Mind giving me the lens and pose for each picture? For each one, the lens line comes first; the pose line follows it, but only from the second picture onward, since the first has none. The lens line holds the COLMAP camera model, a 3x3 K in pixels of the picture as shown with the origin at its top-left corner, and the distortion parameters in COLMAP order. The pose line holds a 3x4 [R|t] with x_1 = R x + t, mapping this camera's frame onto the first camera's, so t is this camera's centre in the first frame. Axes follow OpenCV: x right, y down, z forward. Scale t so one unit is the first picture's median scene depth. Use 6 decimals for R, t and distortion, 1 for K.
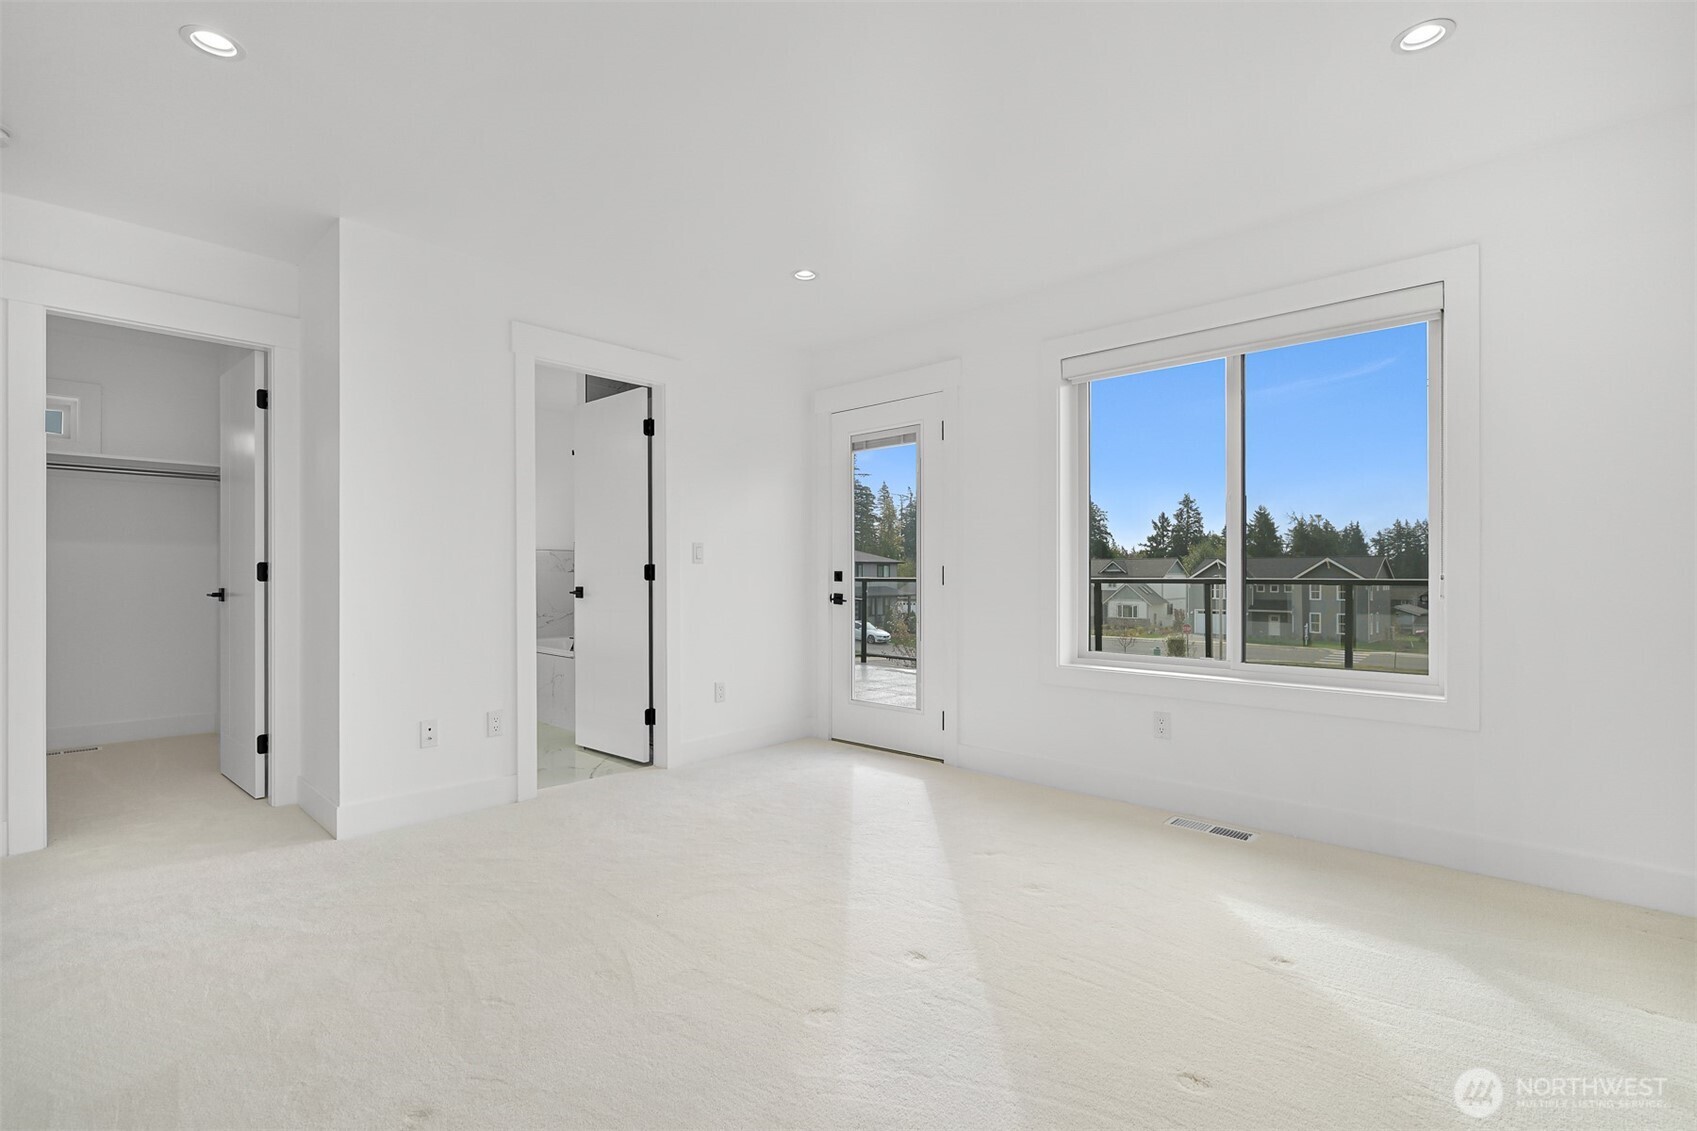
lens RADIAL K [[782.6, 0, 842.9], [0, 782.6, 576.2], [0, 0, 1]] dist [0.002014, 0.000022]
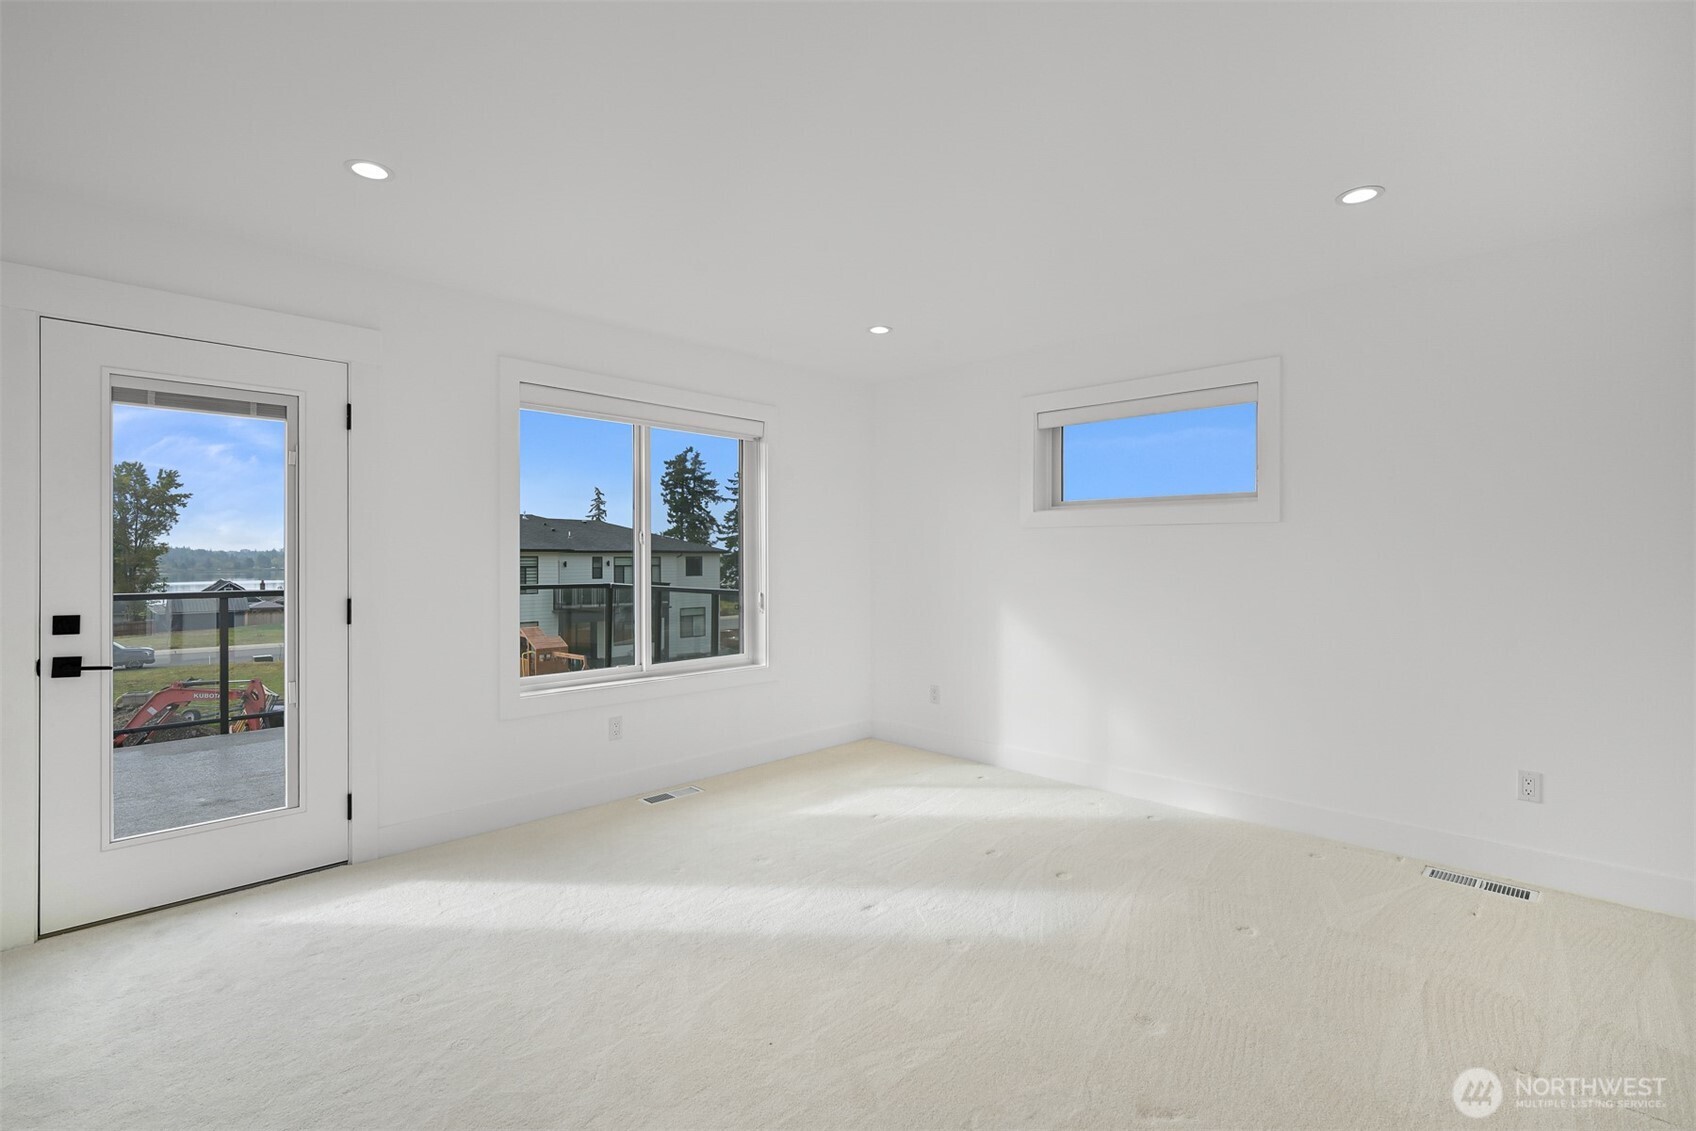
lens RADIAL K [[782.1, 0, 845.7], [0, 782.1, 555.2], [0, 0, 1]] dist [0.002014, 0.000022]
pose [[0.009704, 0.013561, 0.999861, -0.678695], [0.011800, 0.999837, -0.013676, -0.043005], [-0.999883, 0.011931, 0.009542, 0.579603]]
